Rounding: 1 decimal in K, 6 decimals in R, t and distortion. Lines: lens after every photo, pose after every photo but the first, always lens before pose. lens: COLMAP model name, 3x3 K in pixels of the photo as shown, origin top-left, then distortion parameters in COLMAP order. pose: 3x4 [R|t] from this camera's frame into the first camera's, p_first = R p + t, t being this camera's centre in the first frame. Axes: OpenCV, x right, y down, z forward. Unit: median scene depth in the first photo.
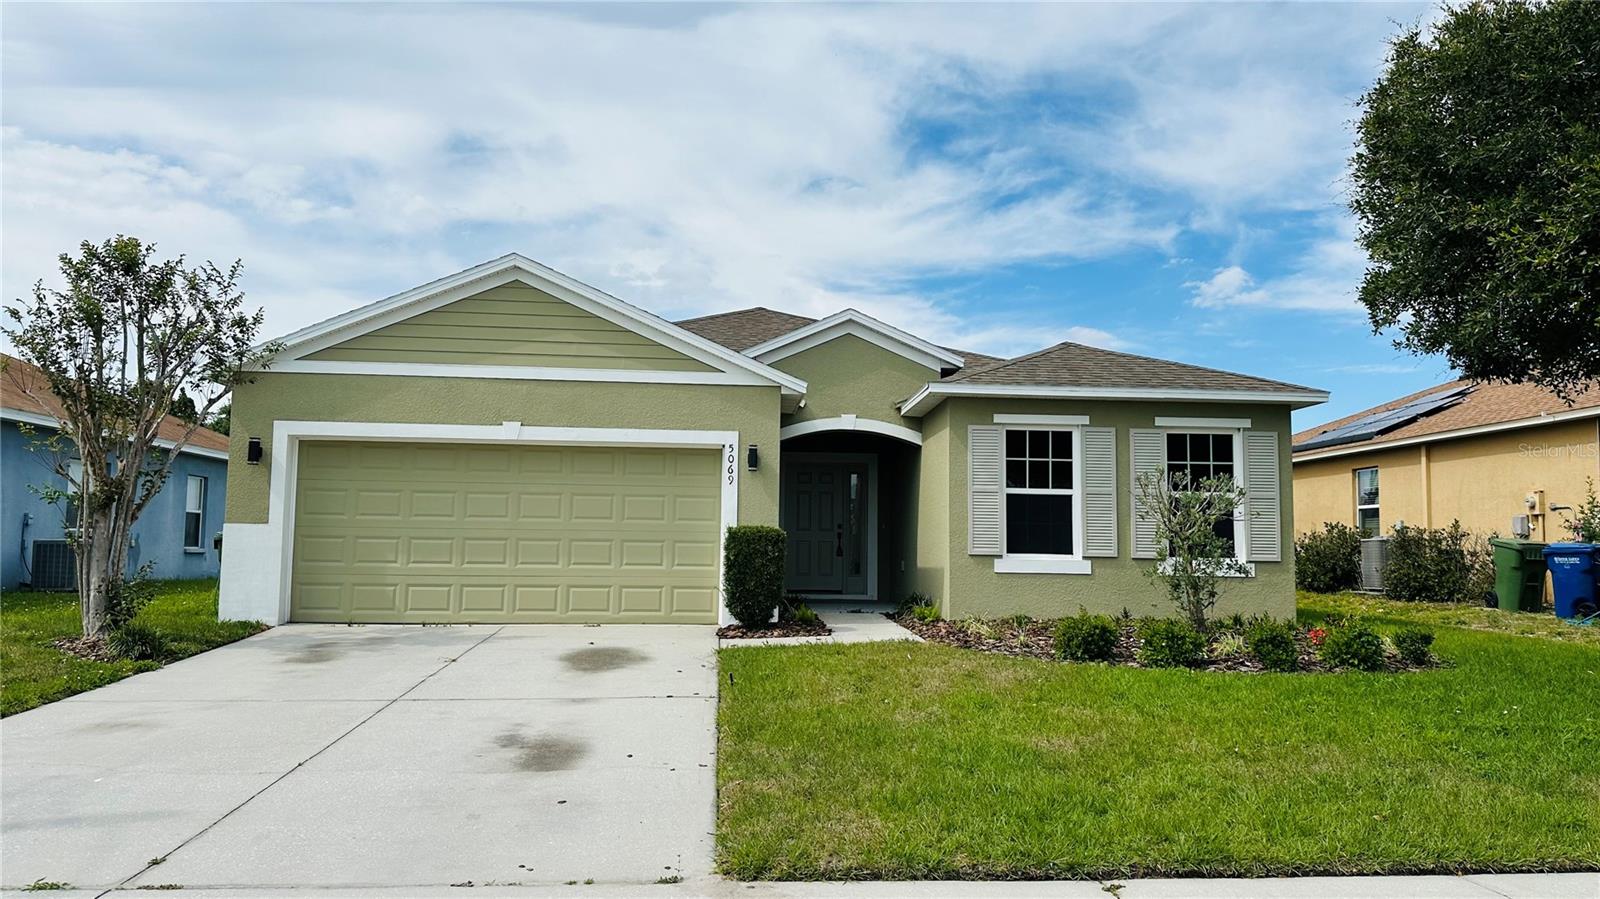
lens RADIAL K [[1119.7, 0, 800.0], [0, 1119.7, 449.5], [0, 0, 1]] dist [0.069050, -0.000107]
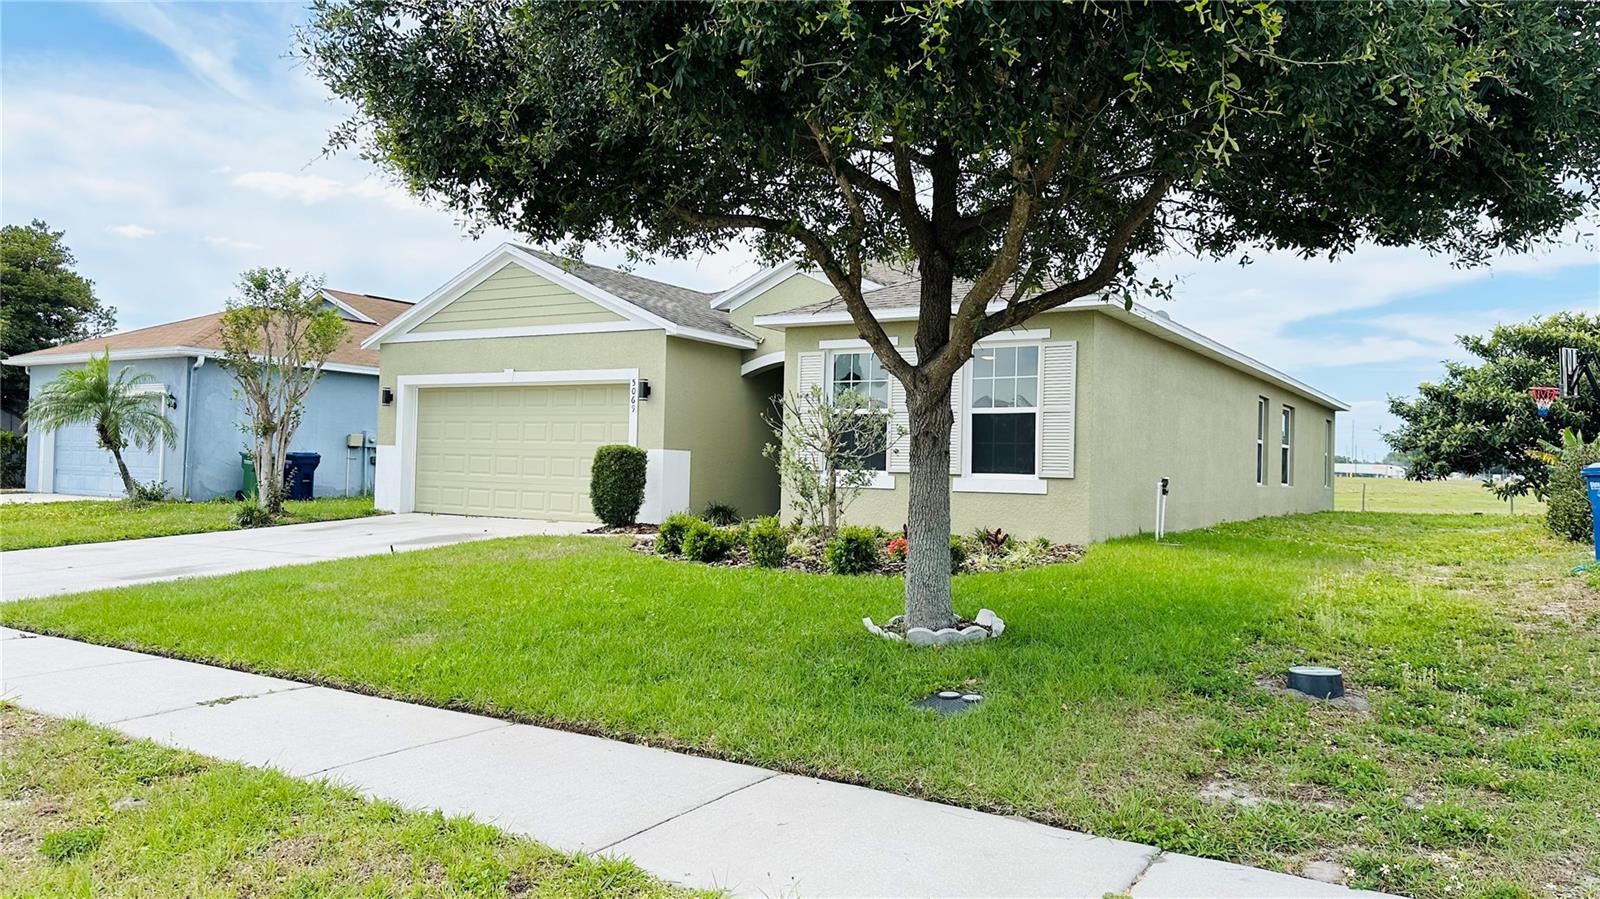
lens RADIAL K [[1119.7, 0, 800.0], [0, 1119.7, 449.5], [0, 0, 1]] dist [0.069050, -0.000107]
pose [[0.806221, -0.004967, -0.591593, 0.809256], [0.040213, 0.998112, 0.046423, 0.022724], [0.590246, -0.061217, 0.804899, 0.117819]]
